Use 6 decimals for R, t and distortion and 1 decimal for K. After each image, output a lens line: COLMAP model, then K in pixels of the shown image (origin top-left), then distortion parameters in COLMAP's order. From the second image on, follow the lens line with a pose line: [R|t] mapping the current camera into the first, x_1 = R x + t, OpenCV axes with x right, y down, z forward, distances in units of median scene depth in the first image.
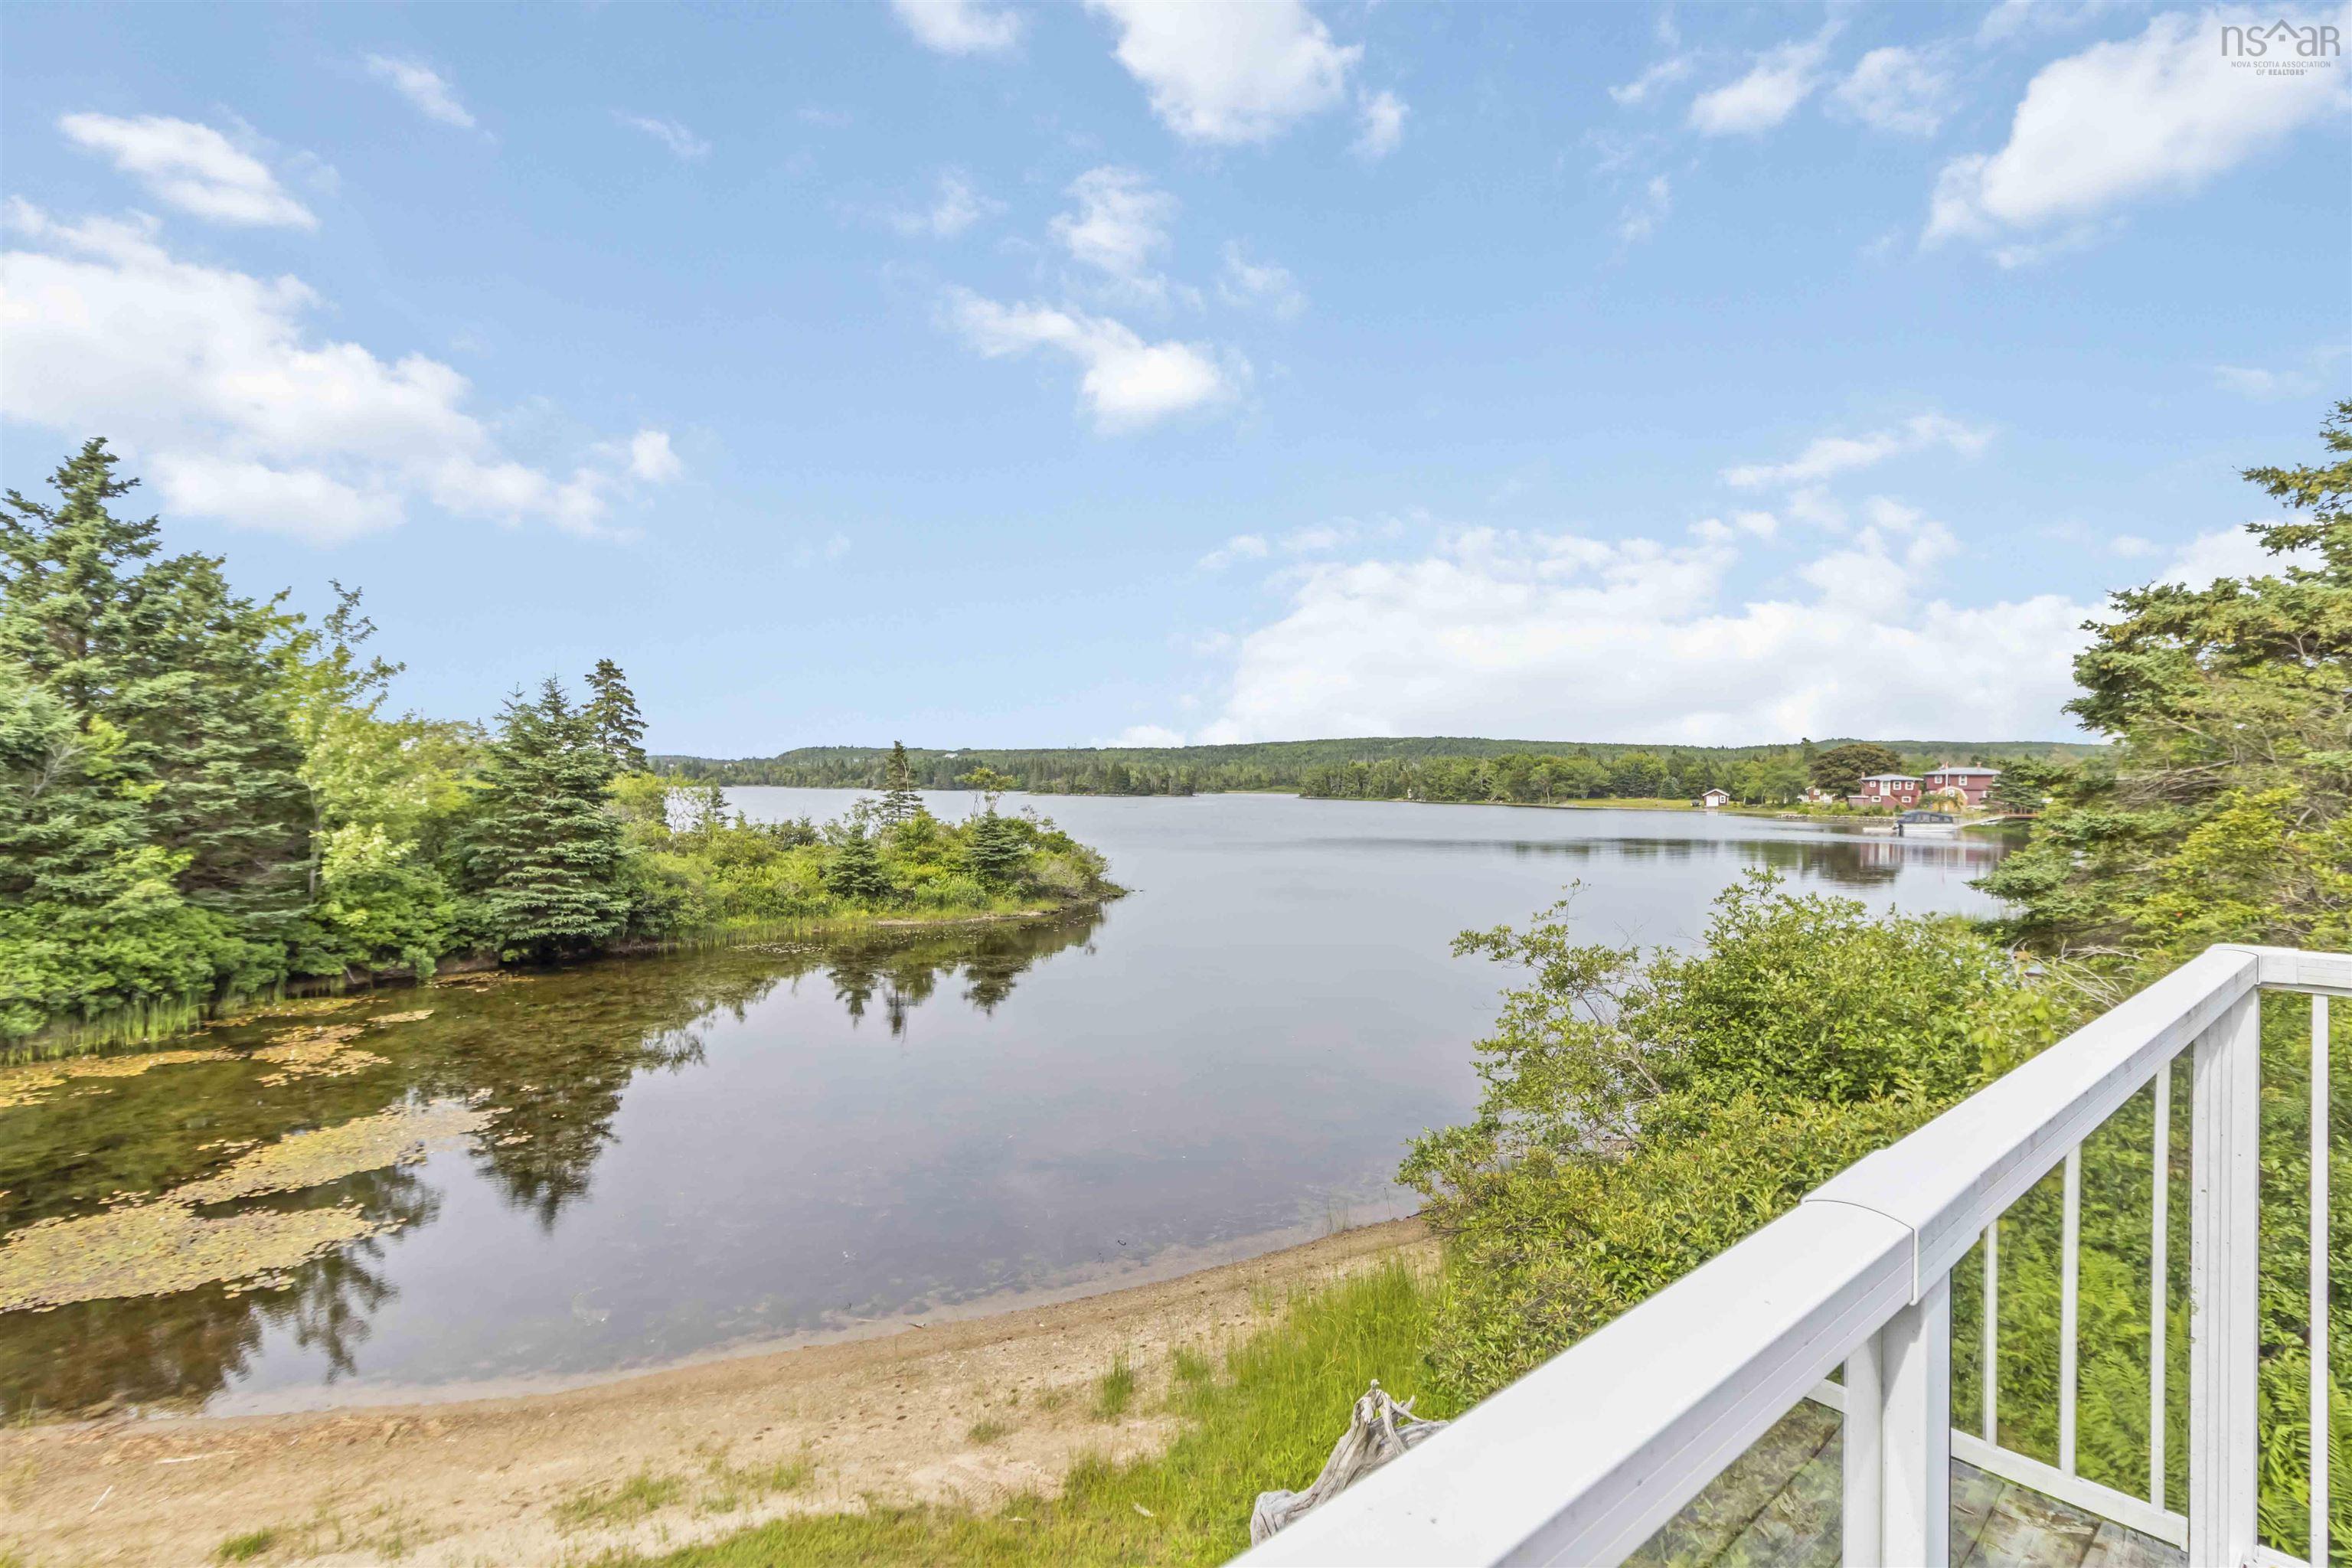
lens RADIAL K [[1102.8, 0, 1180.7], [0, 1102.8, 774.6], [0, 0, 1]] dist [-0.000091, 0.003633]
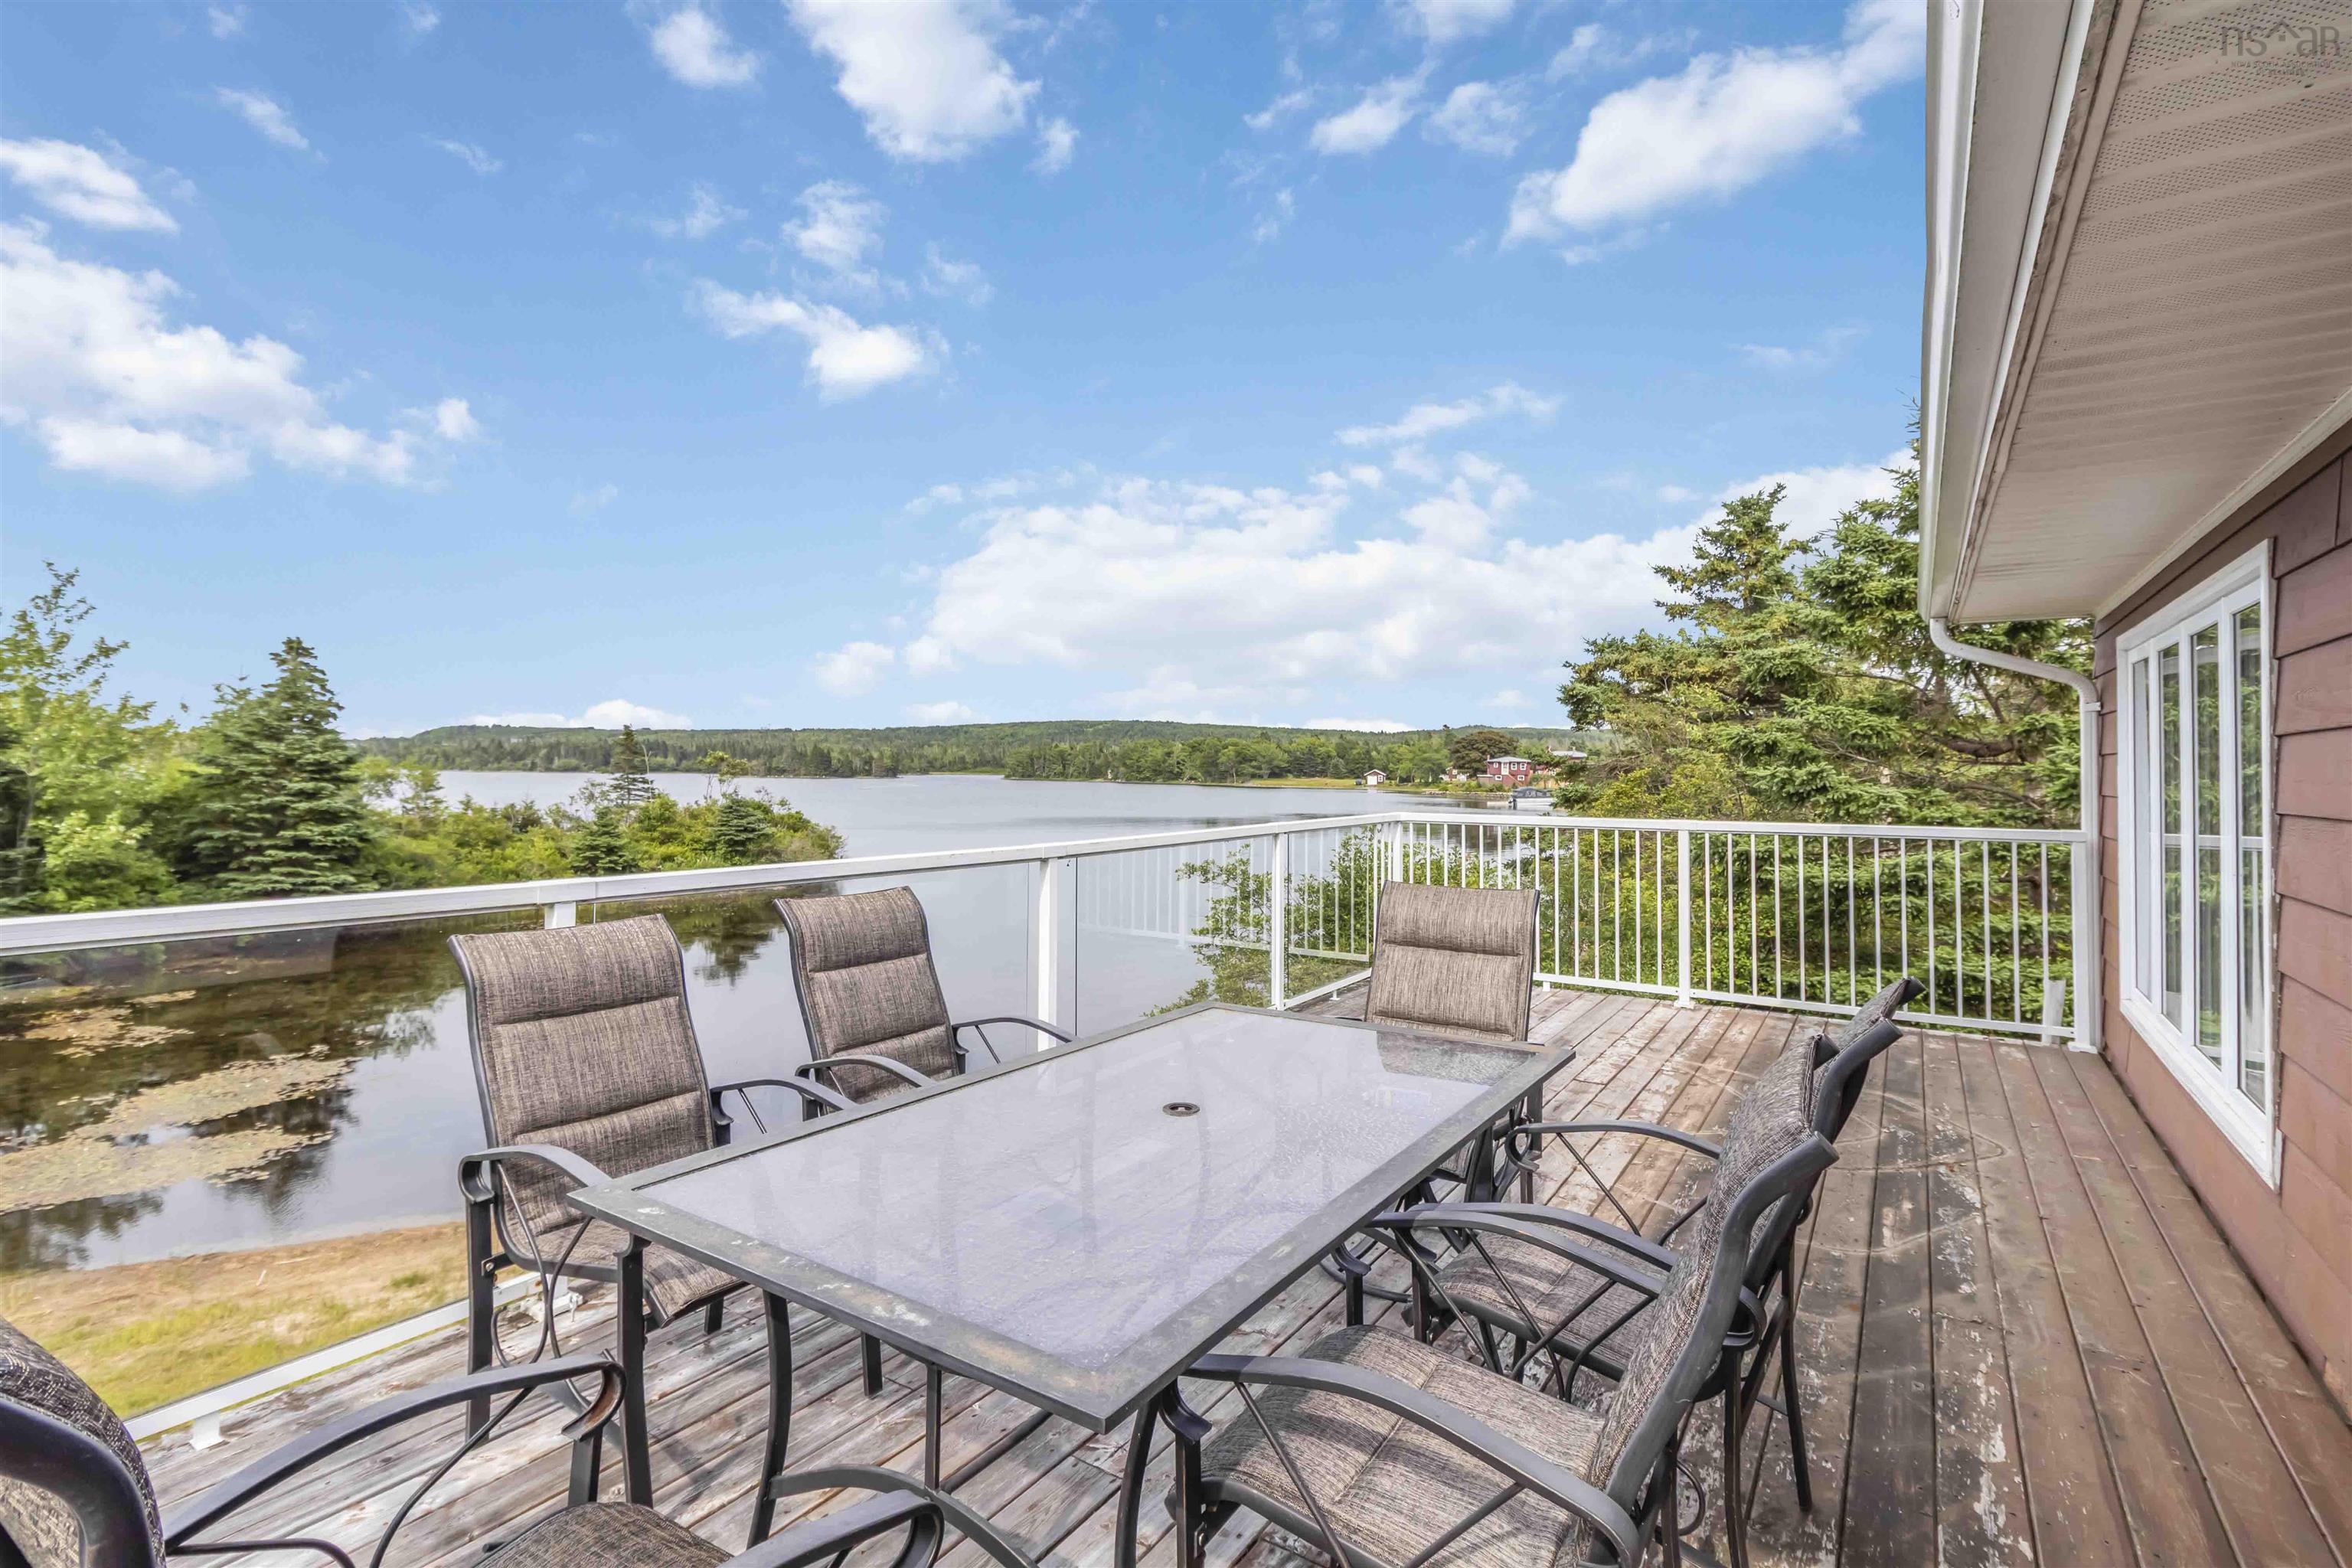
lens RADIAL K [[1102.8, 0, 1160.3], [0, 1102.8, 785.4], [0, 0, 1]] dist [-0.000091, 0.003633]
pose [[0.967775, -0.006306, 0.251738, -0.045048], [-0.000473, 0.999639, 0.026859, -0.002481], [-0.251816, -0.026113, 0.967423, -0.132309]]
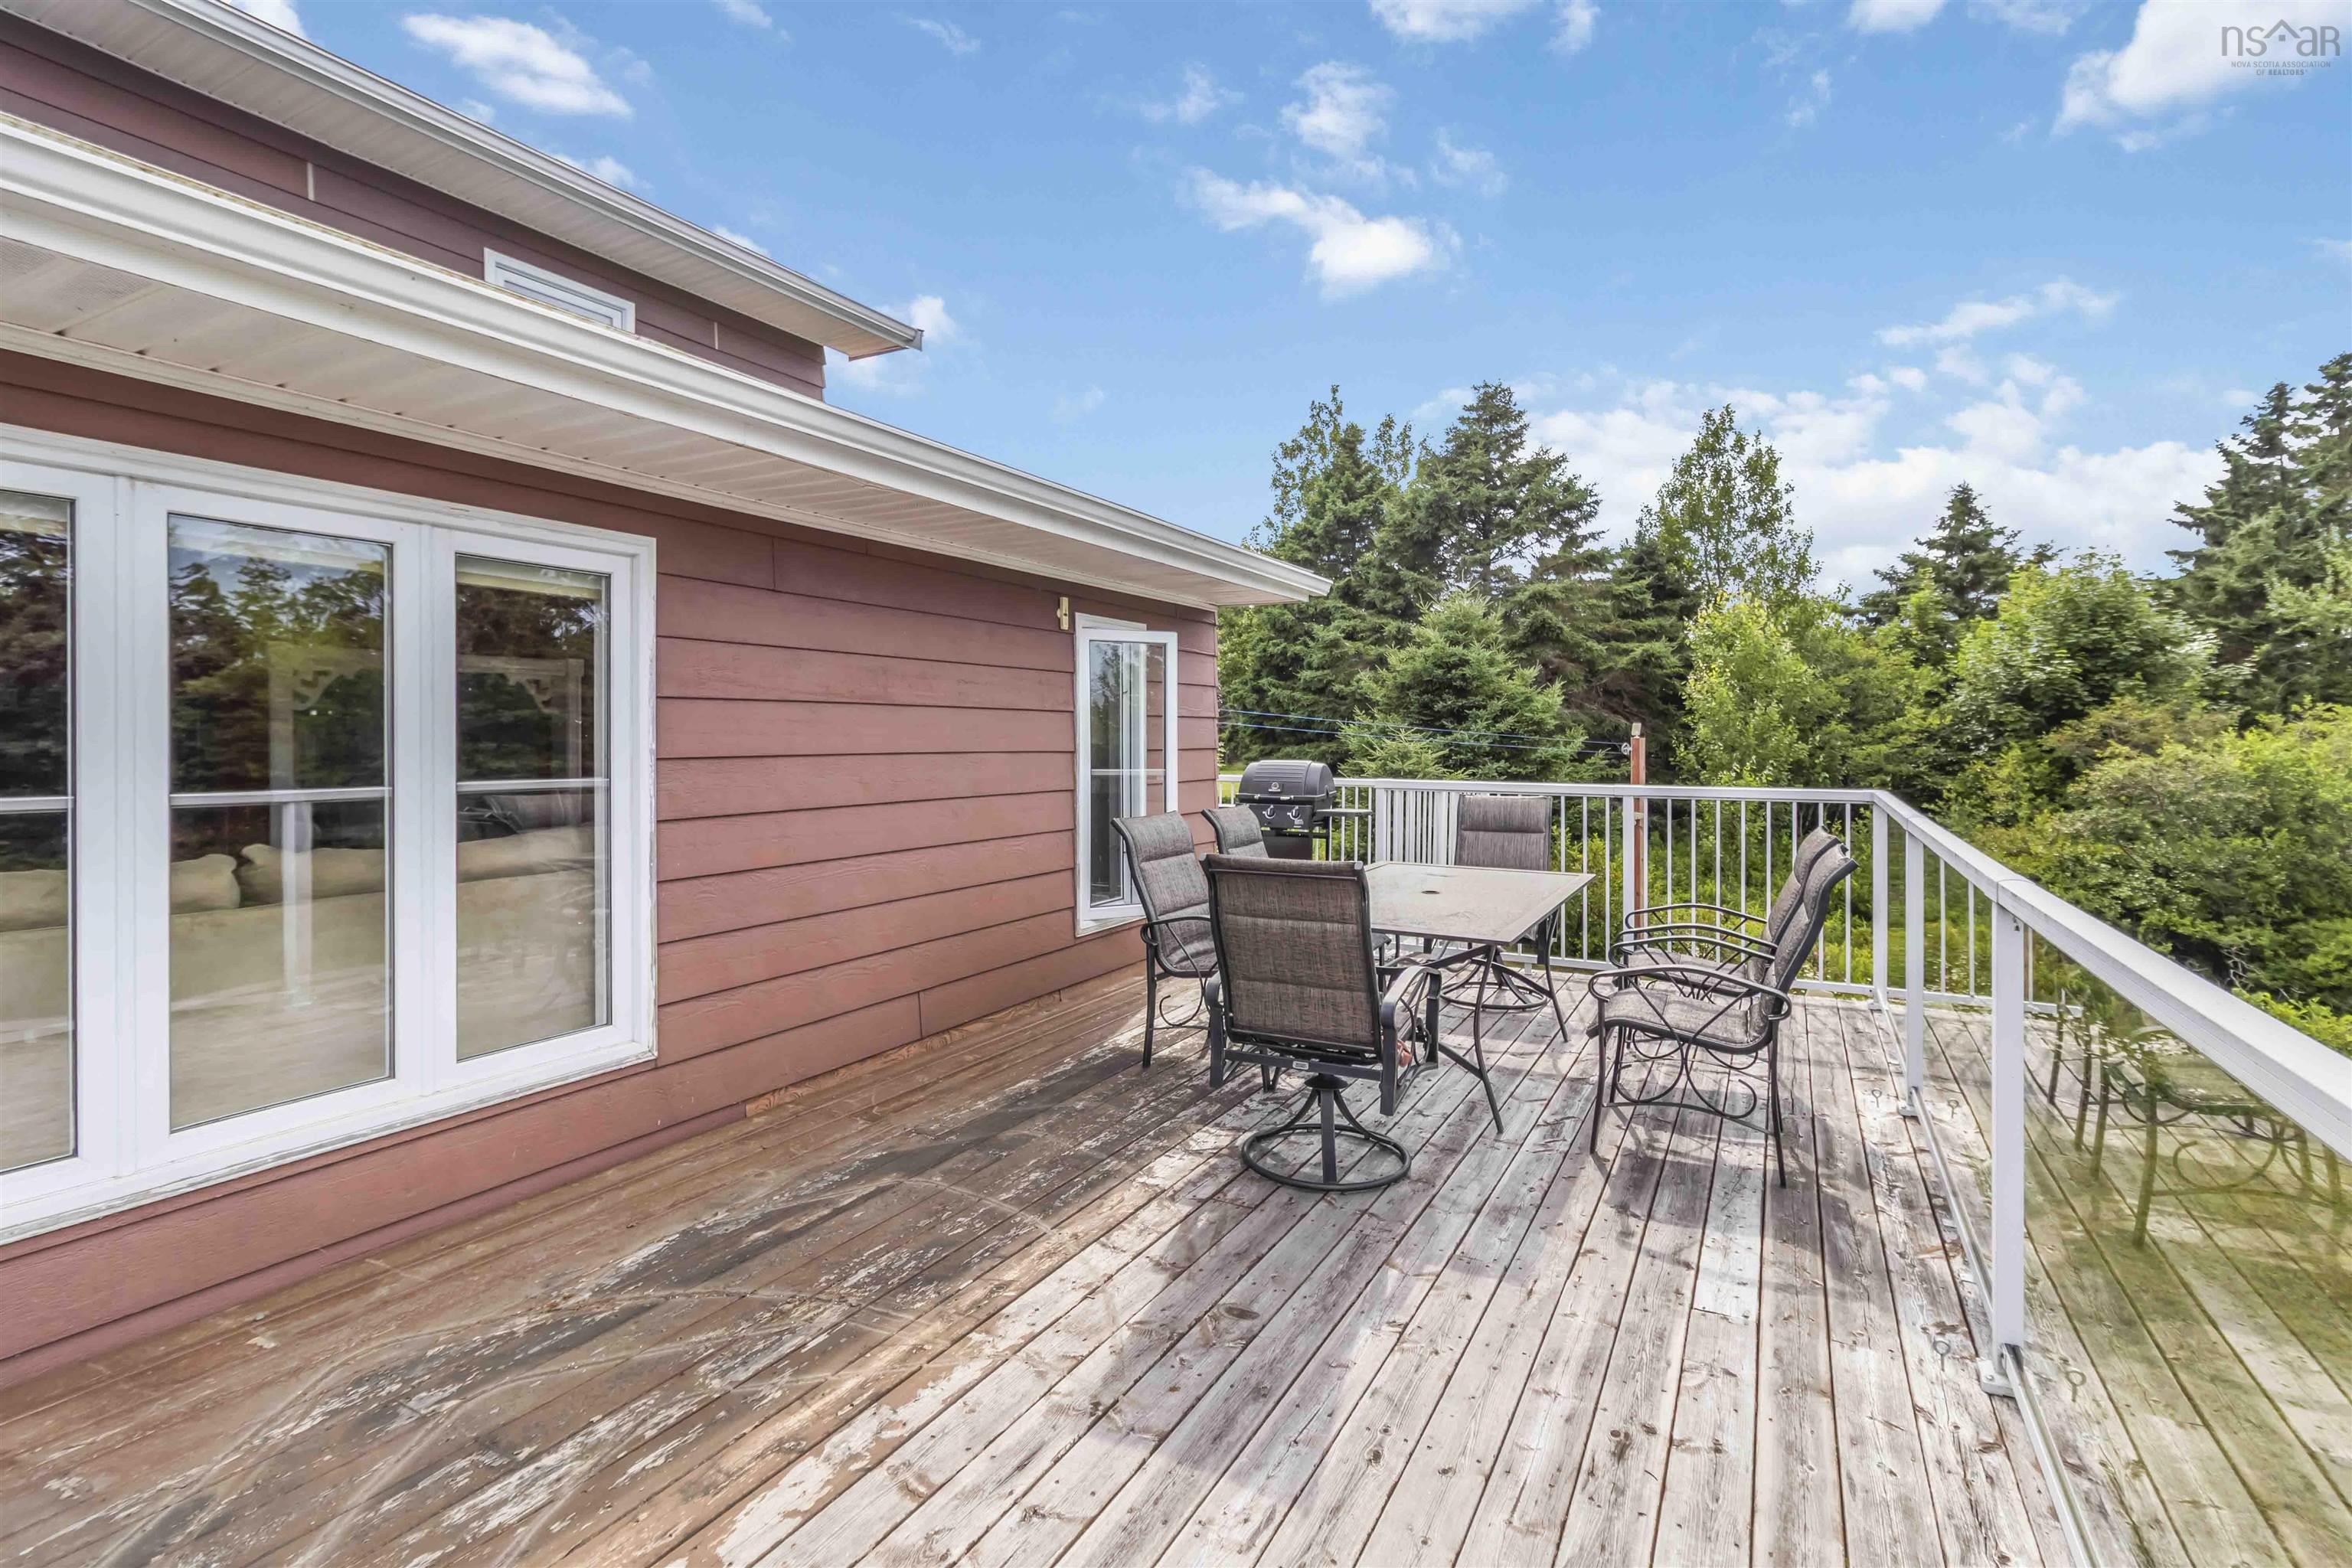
lens RADIAL K [[1102.8, 0, 1173.9], [0, 1102.8, 765.0], [0, 0, 1]] dist [-0.000091, 0.003633]
pose [[-0.934790, -0.006882, -0.355134, 1.044753], [-0.008735, 0.999955, 0.003616, 0.042558], [0.355093, 0.006483, -0.934808, 1.900836]]
